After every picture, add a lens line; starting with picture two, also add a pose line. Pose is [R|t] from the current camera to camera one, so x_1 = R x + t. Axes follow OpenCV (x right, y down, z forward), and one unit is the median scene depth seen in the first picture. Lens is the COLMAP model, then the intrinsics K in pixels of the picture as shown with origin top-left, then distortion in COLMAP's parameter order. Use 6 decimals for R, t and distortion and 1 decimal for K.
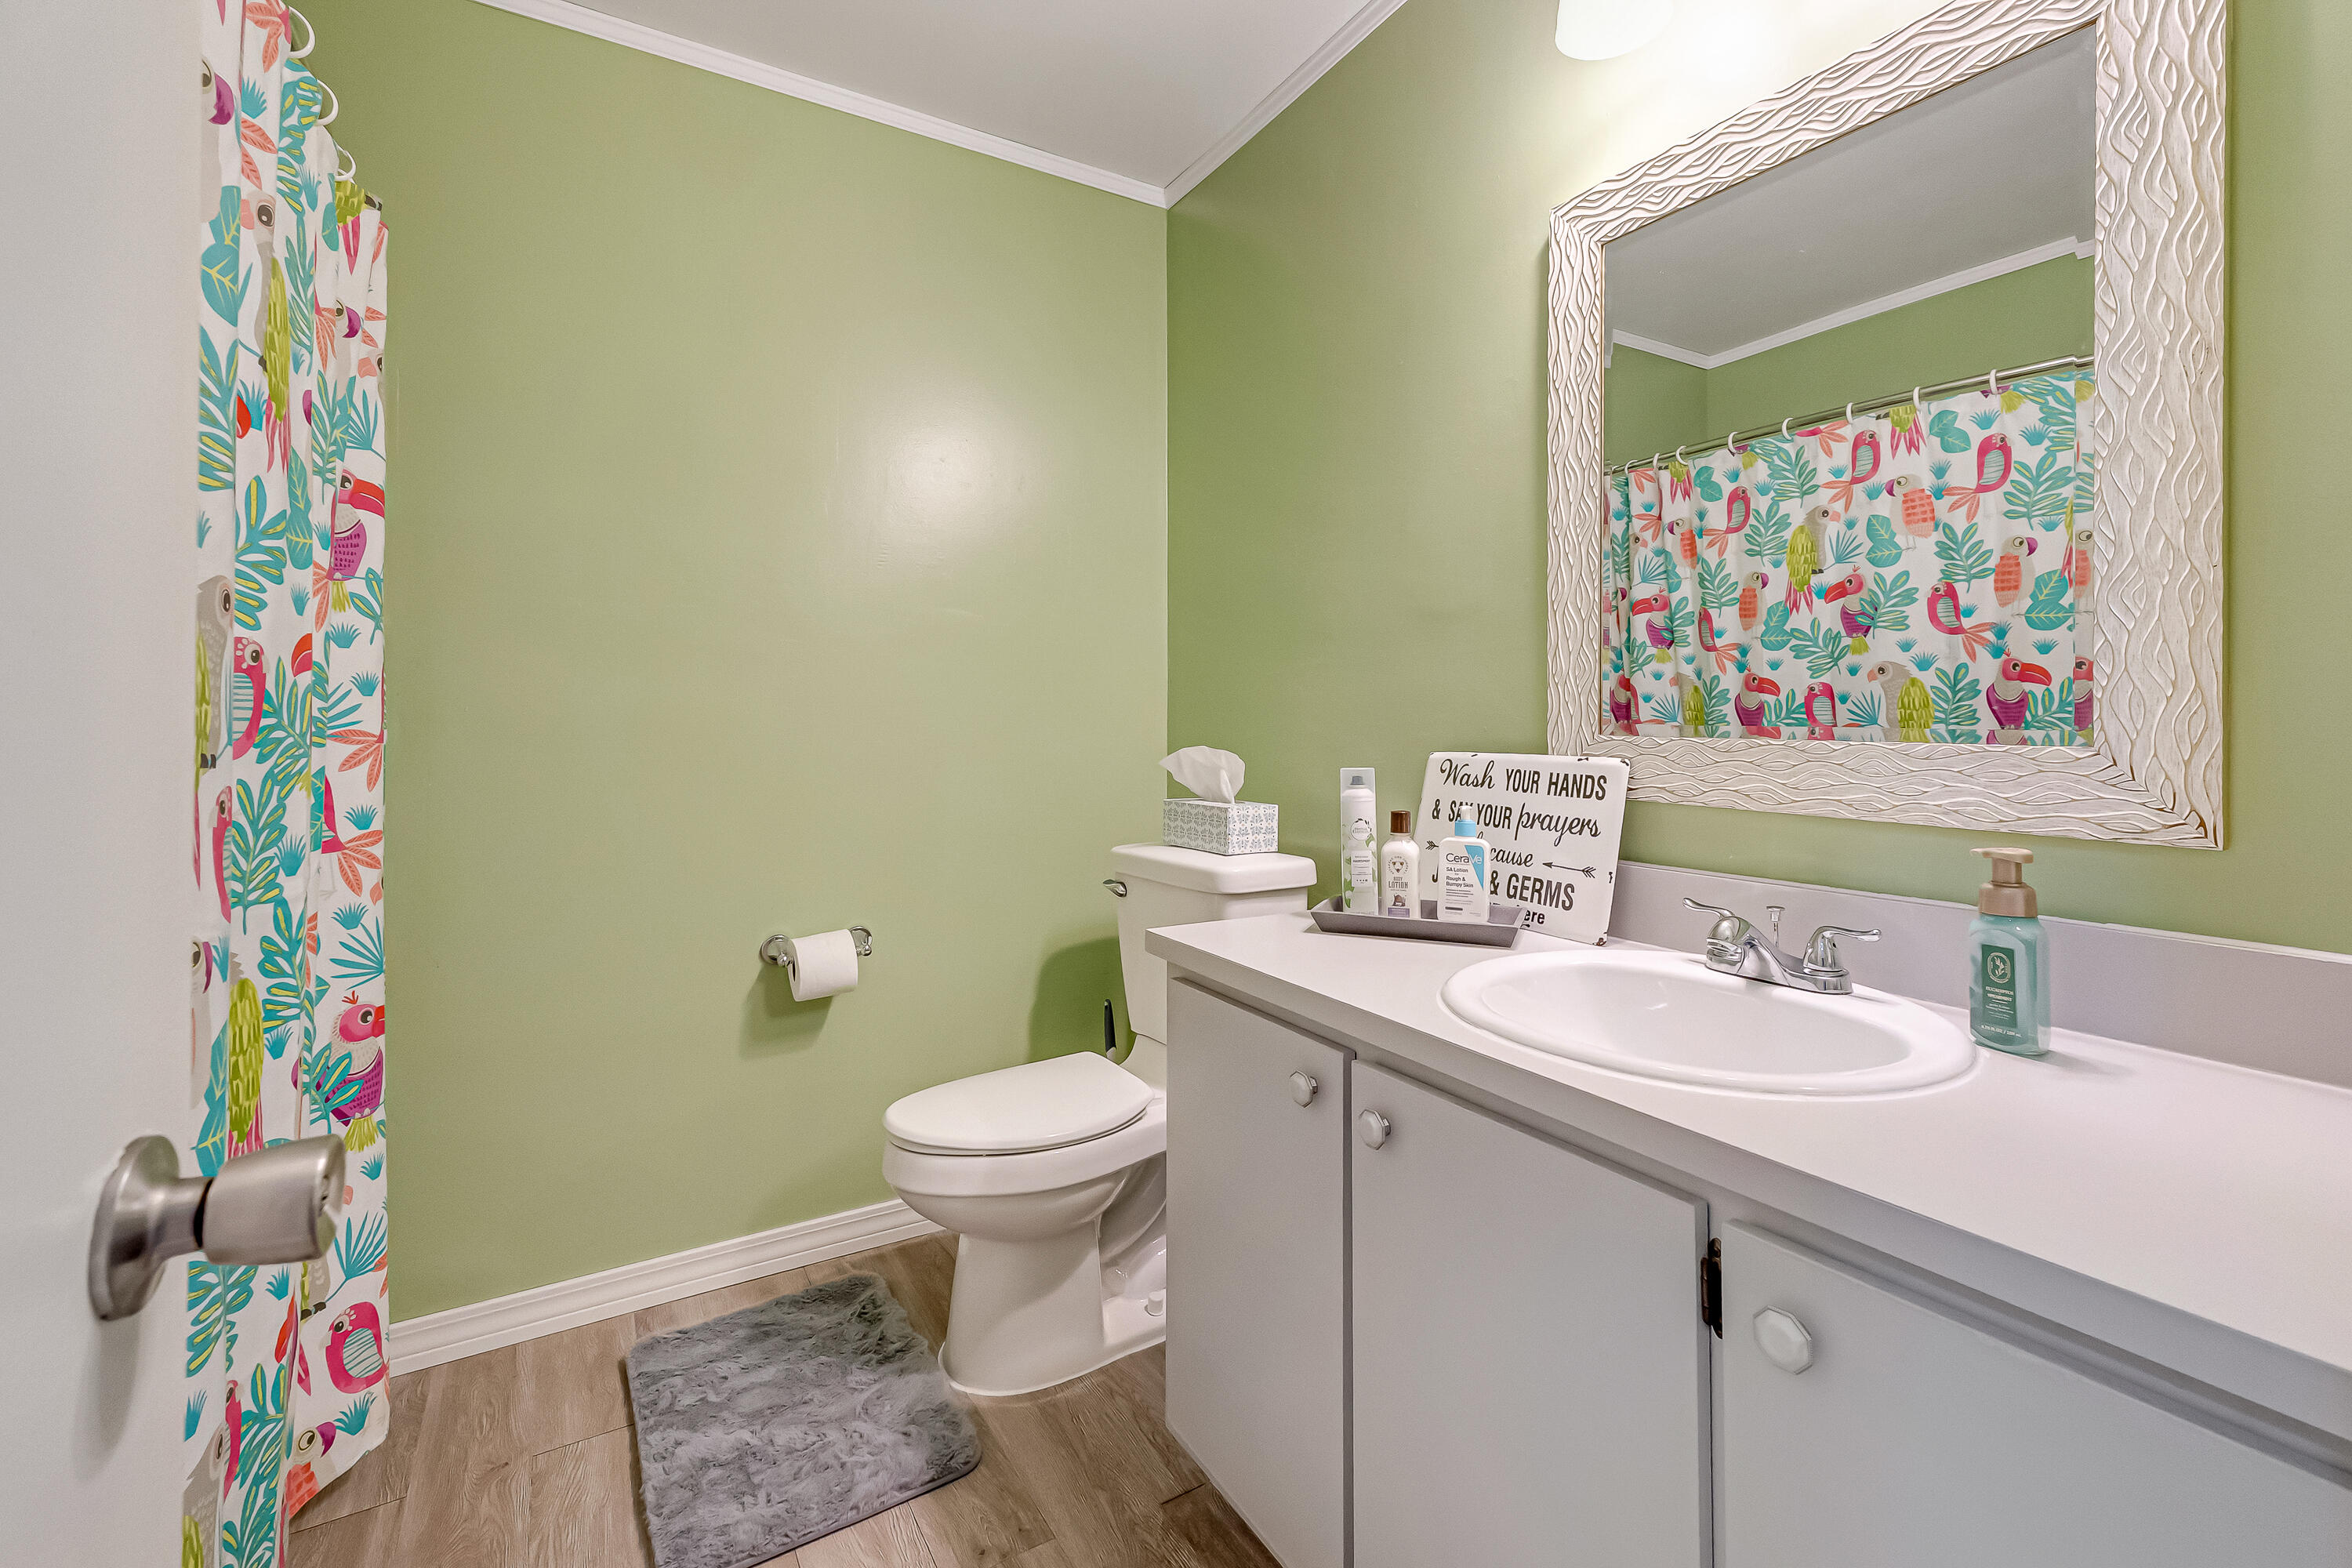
lens RADIAL K [[994.5, 0, 1191.8], [0, 994.5, 715.9], [0, 0, 1]] dist [0.006701, 0.000297]
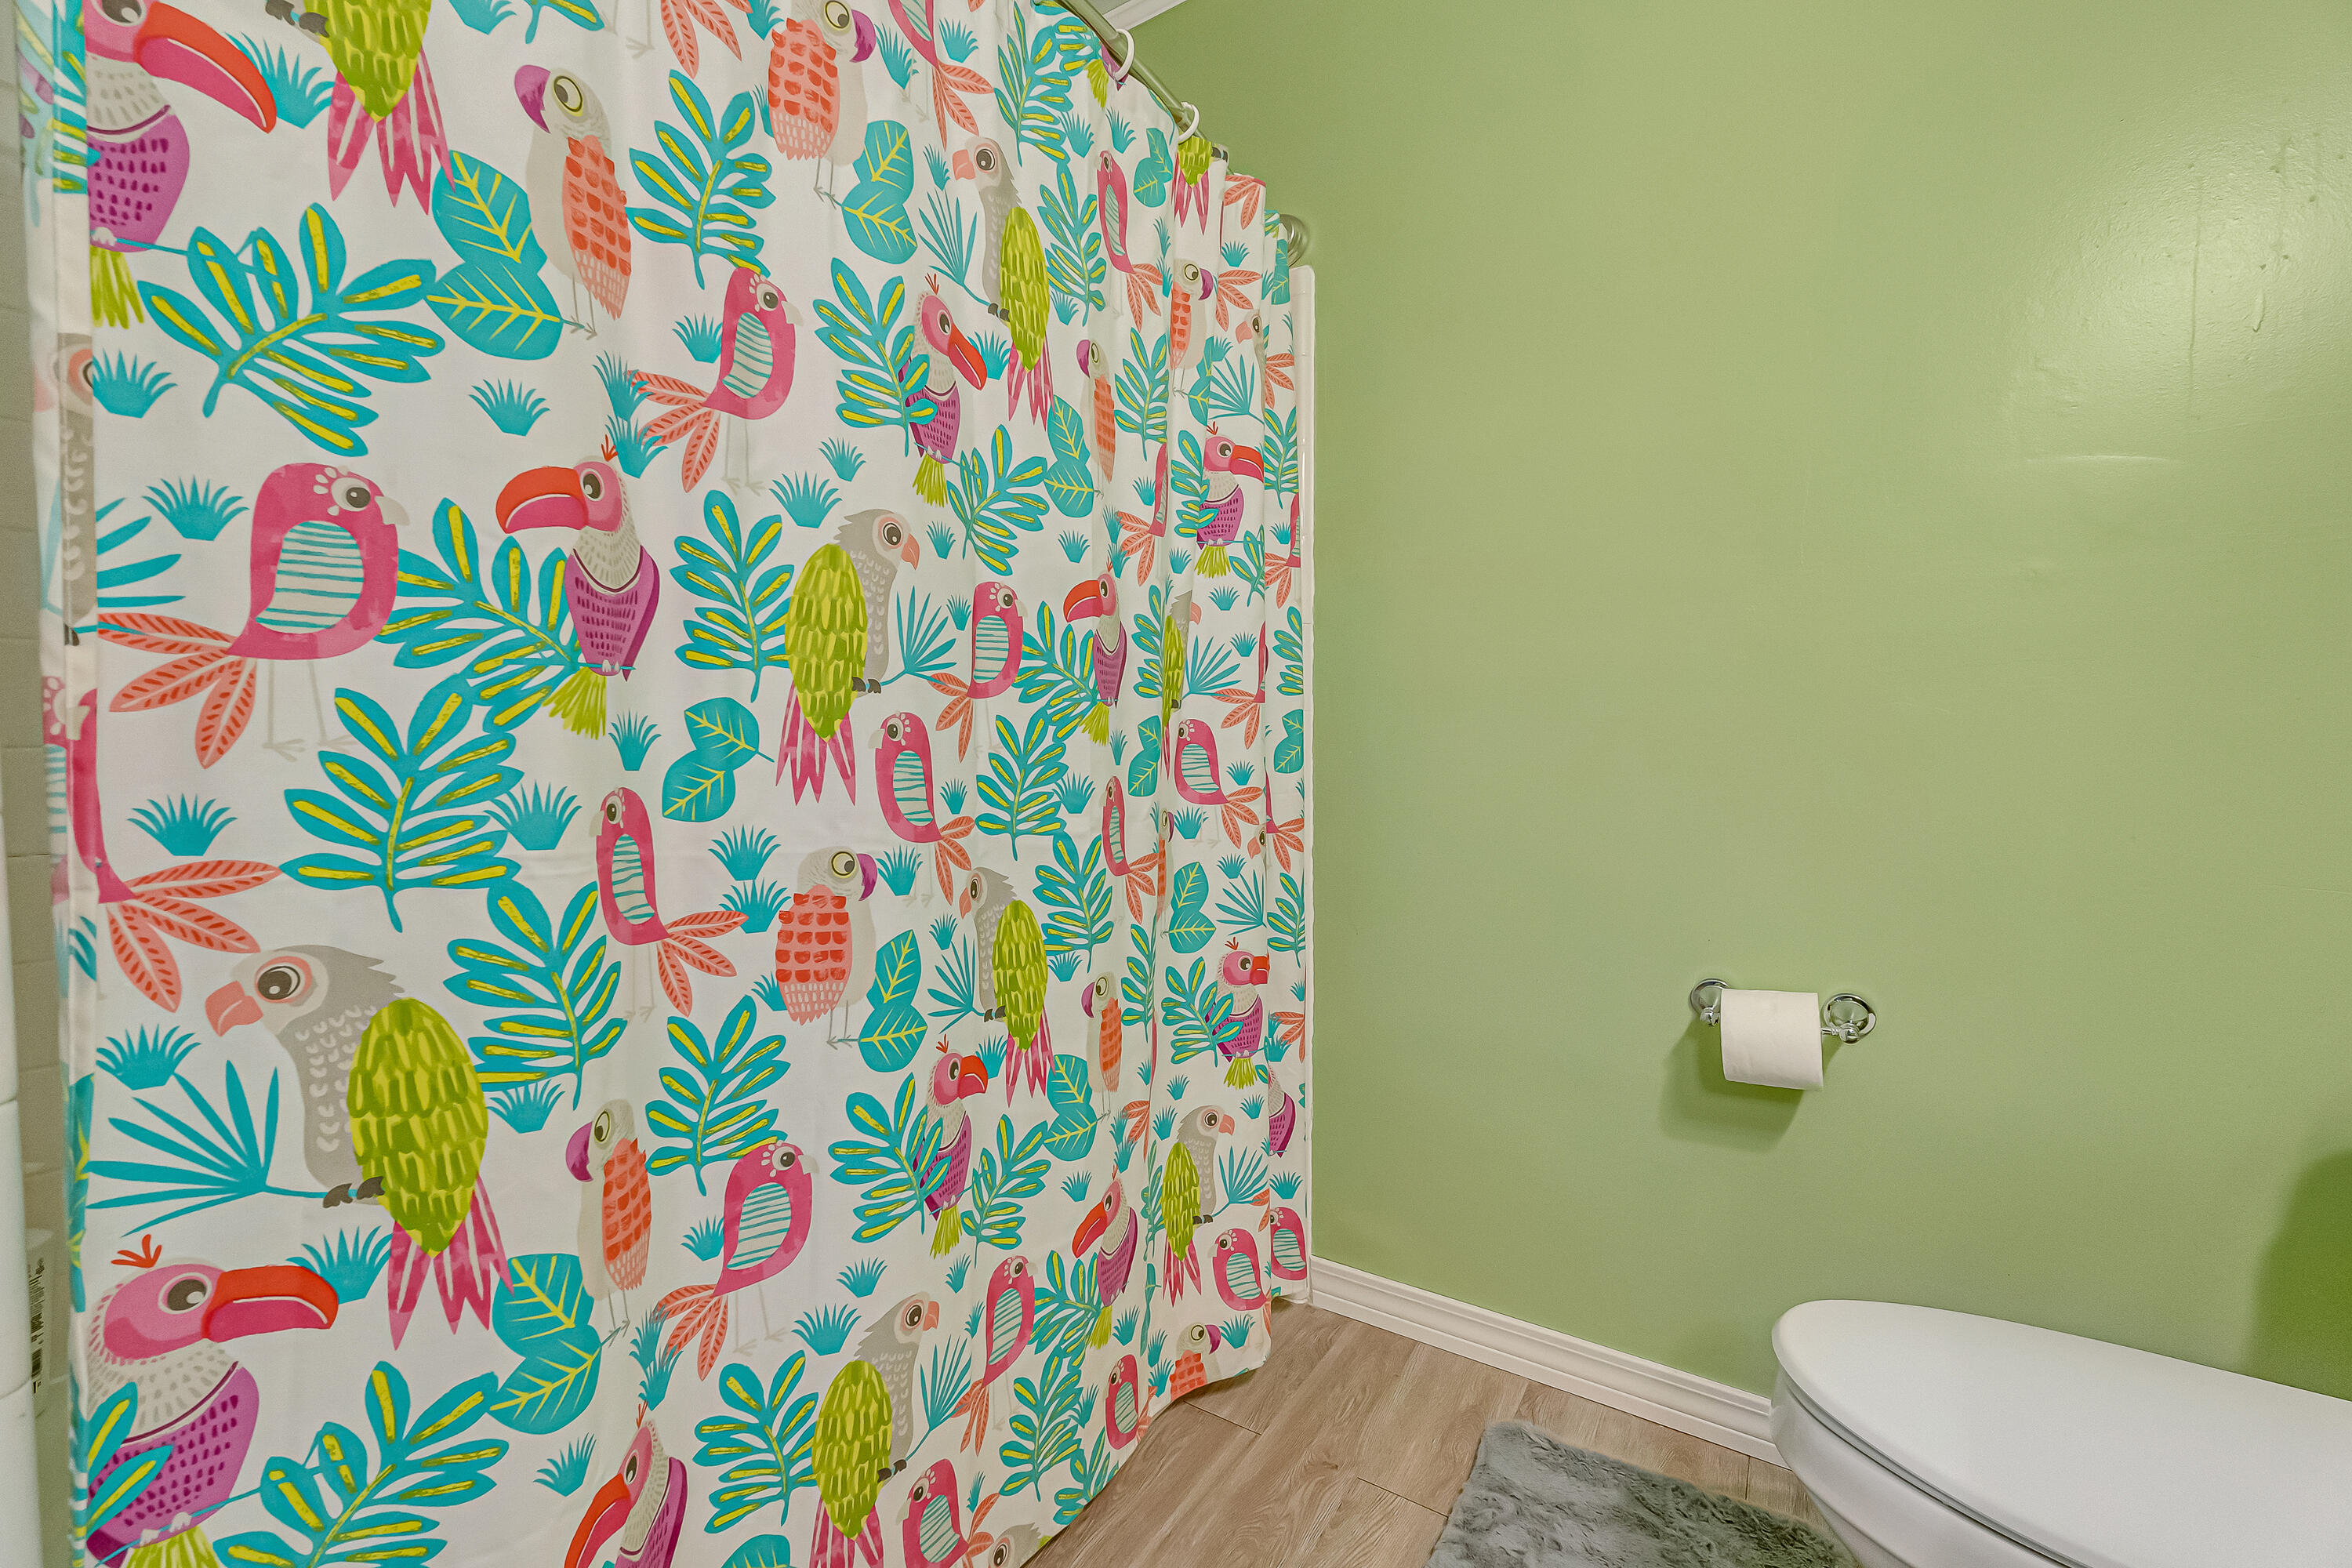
lens RADIAL K [[994.5, 0, 1172.4], [0, 994.5, 777.1], [0, 0, 1]] dist [0.006701, 0.000297]
pose [[0.444999, 0.036394, -0.894791, 0.083840], [0.010549, 0.998892, 0.045875, 0.075168], [0.895469, -0.029853, 0.444122, 0.628079]]
